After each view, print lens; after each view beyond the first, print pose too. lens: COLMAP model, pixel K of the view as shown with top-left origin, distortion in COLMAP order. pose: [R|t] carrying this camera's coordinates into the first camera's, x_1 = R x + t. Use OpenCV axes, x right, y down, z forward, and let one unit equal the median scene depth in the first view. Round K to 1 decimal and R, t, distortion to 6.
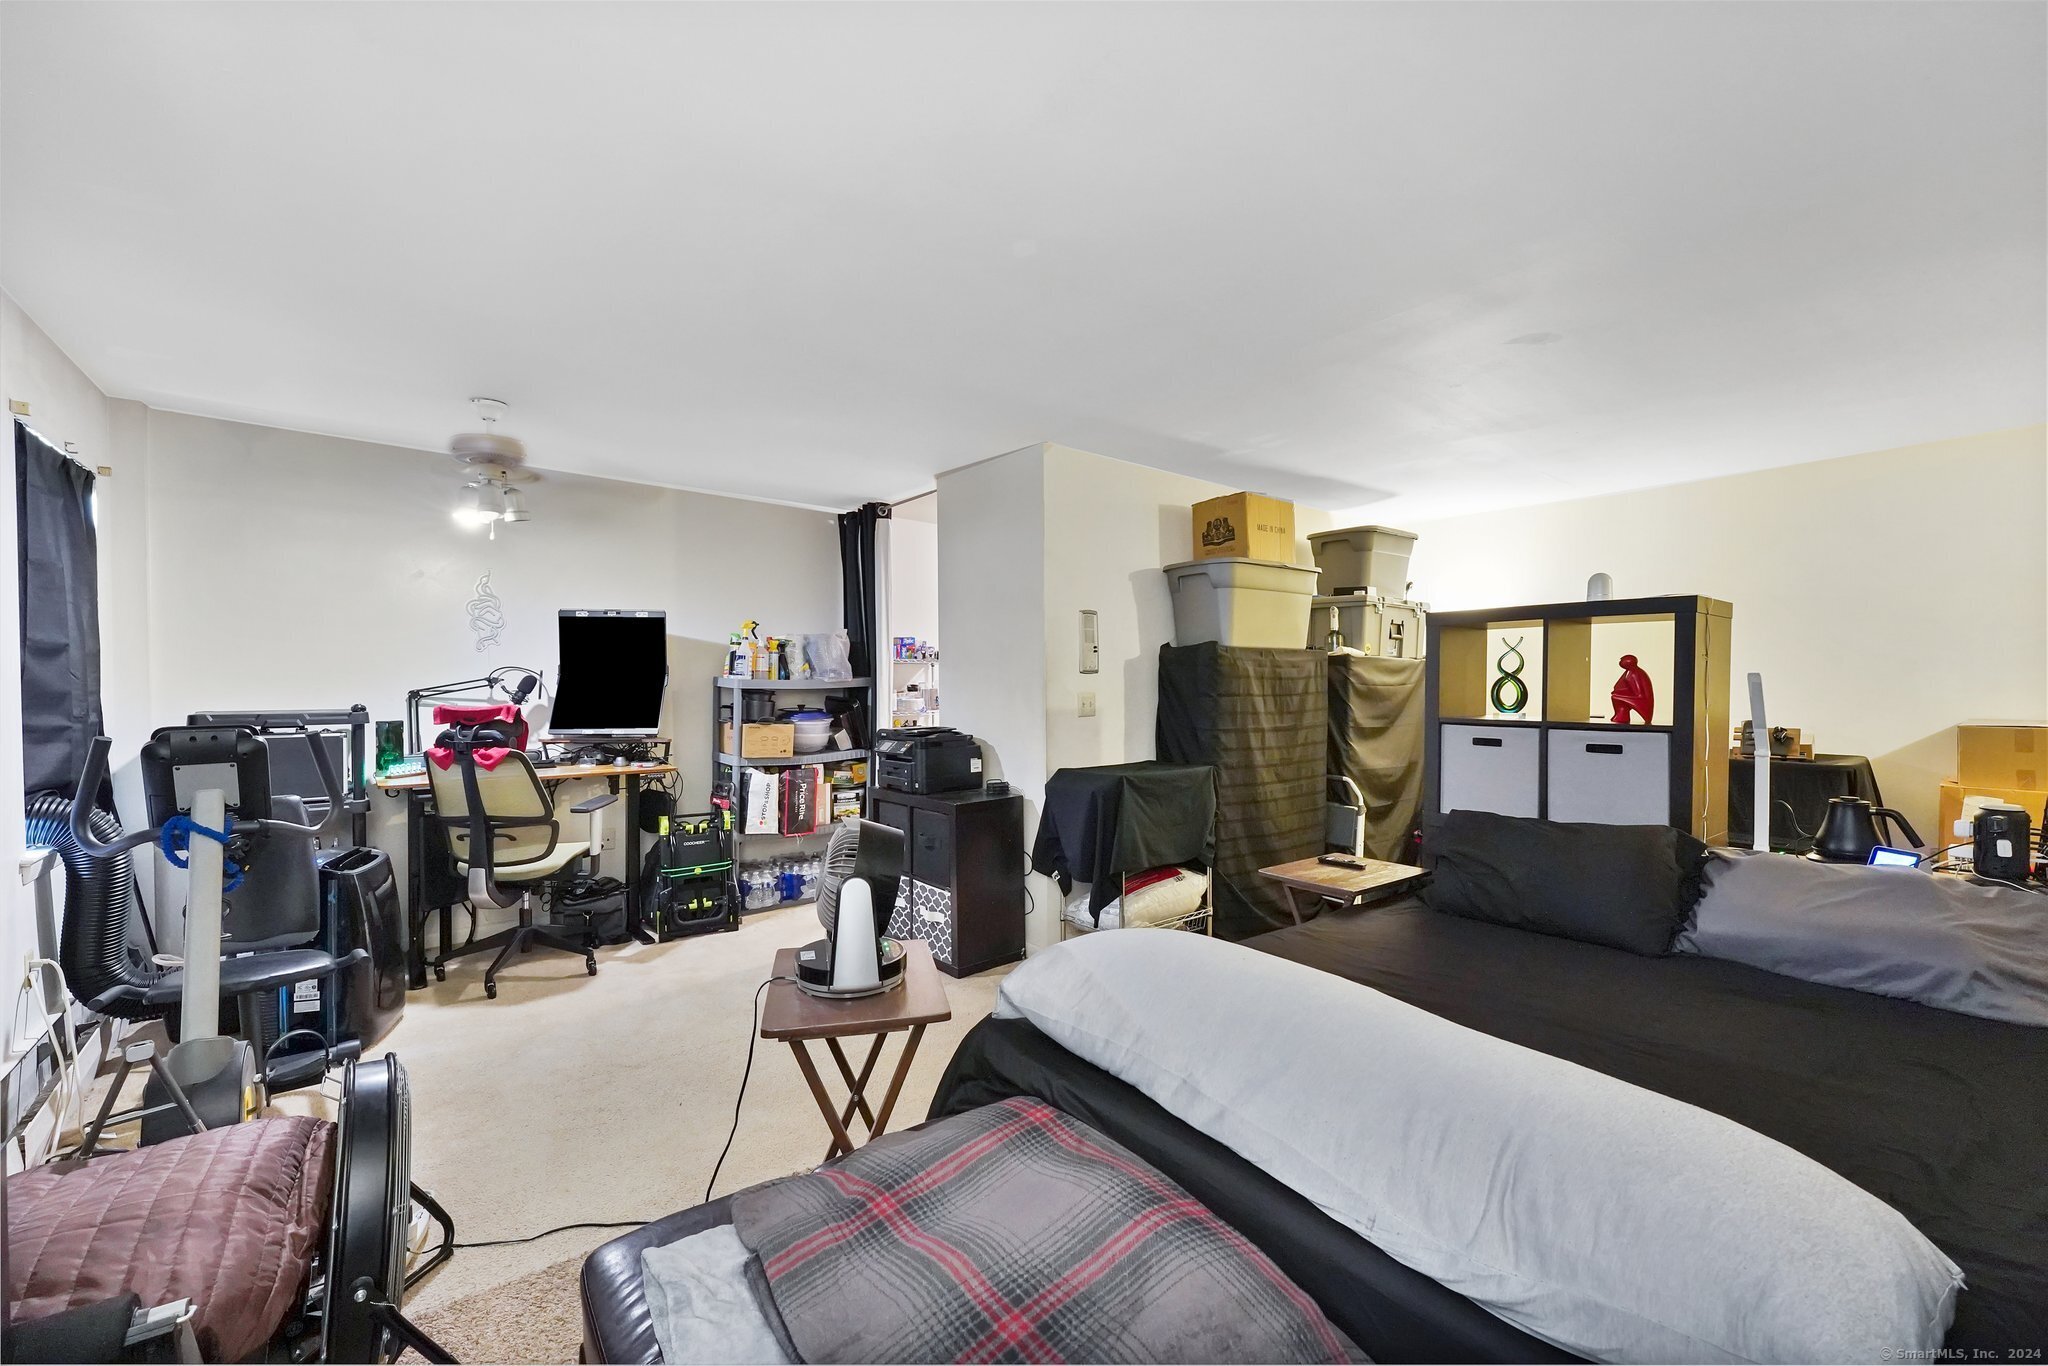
lens RADIAL K [[835.3, 0, 1028.2], [0, 835.3, 683.1], [0, 0, 1]] dist [-0.001737, -0.000085]
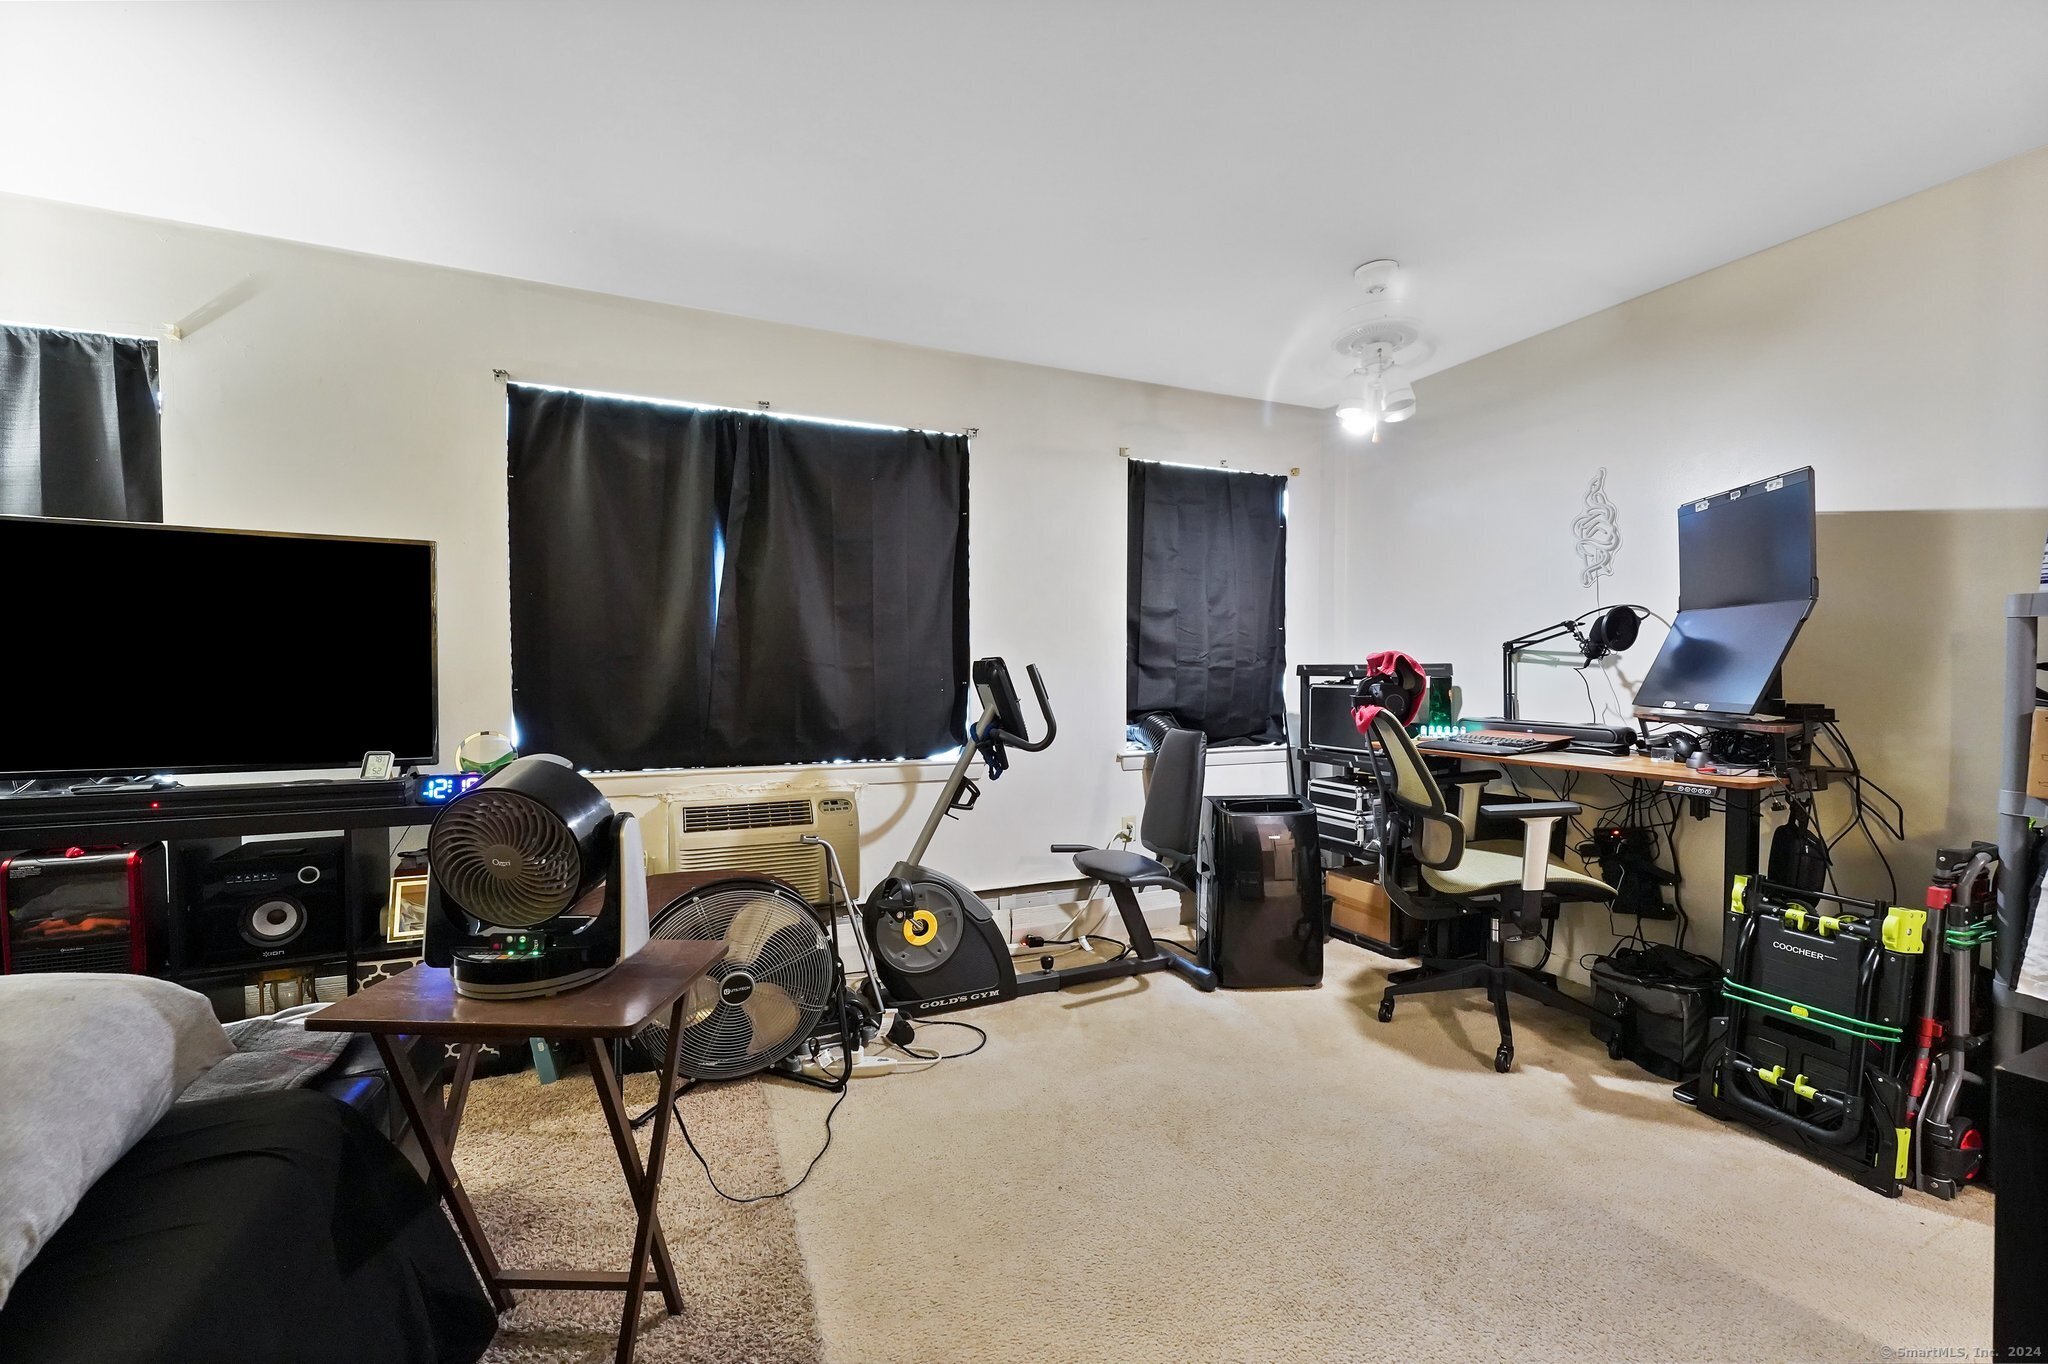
lens RADIAL K [[835.3, 0, 1030.6], [0, 835.3, 693.3], [0, 0, 1]] dist [-0.001737, -0.000085]
pose [[-0.275777, 0.024776, -0.960902, 0.180902], [-0.001173, 0.999658, 0.026112, 0.038485], [0.961221, 0.008328, -0.275654, 0.777277]]
